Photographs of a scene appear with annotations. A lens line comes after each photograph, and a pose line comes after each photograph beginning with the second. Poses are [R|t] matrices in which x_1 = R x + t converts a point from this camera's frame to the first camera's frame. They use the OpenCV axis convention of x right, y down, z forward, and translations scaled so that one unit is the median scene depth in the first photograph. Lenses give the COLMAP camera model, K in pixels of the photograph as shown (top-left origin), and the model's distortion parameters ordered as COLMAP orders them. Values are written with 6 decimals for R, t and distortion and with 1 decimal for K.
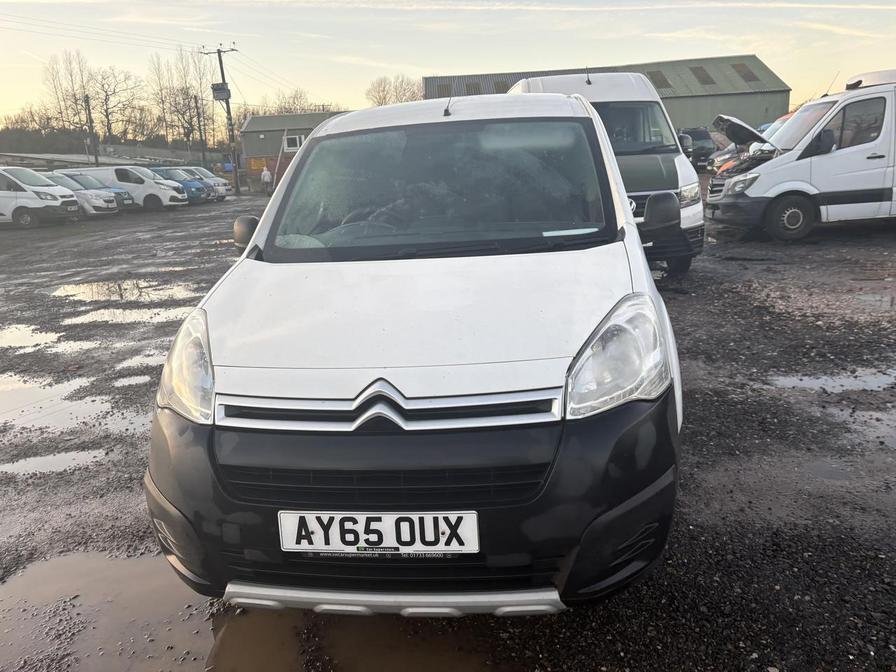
lens RADIAL K [[648.1, 0, 448.0], [0, 648.1, 336.0], [0, 0, 1]] dist [0.059961, -0.065637]
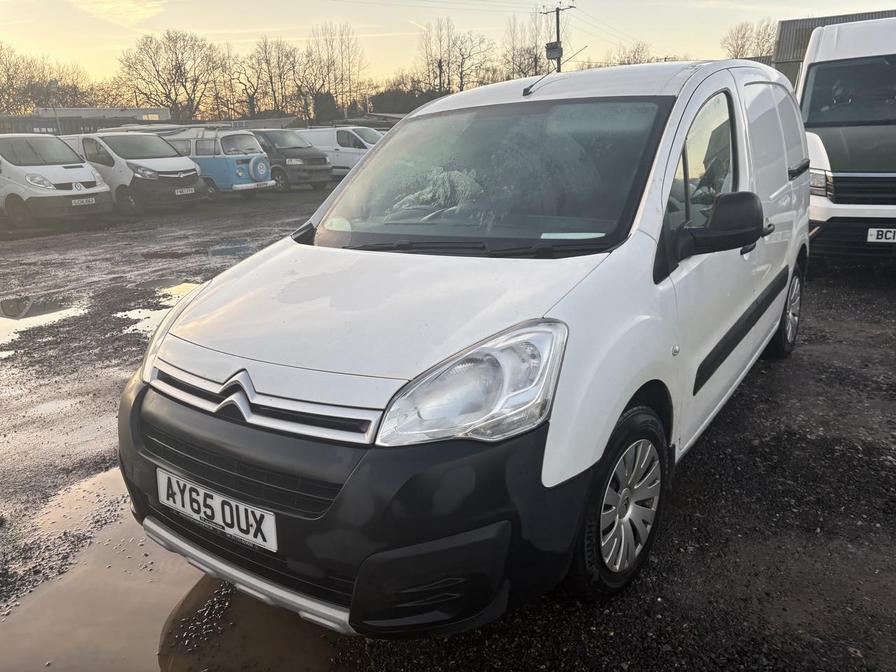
lens RADIAL K [[648.1, 0, 448.0], [0, 648.1, 336.0], [0, 0, 1]] dist [0.059961, -0.065637]
pose [[0.887935, 0.145057, -0.436497, 0.665135], [-0.118961, 0.989106, 0.086705, -0.122746], [0.444319, -0.025062, 0.895518, 0.200391]]
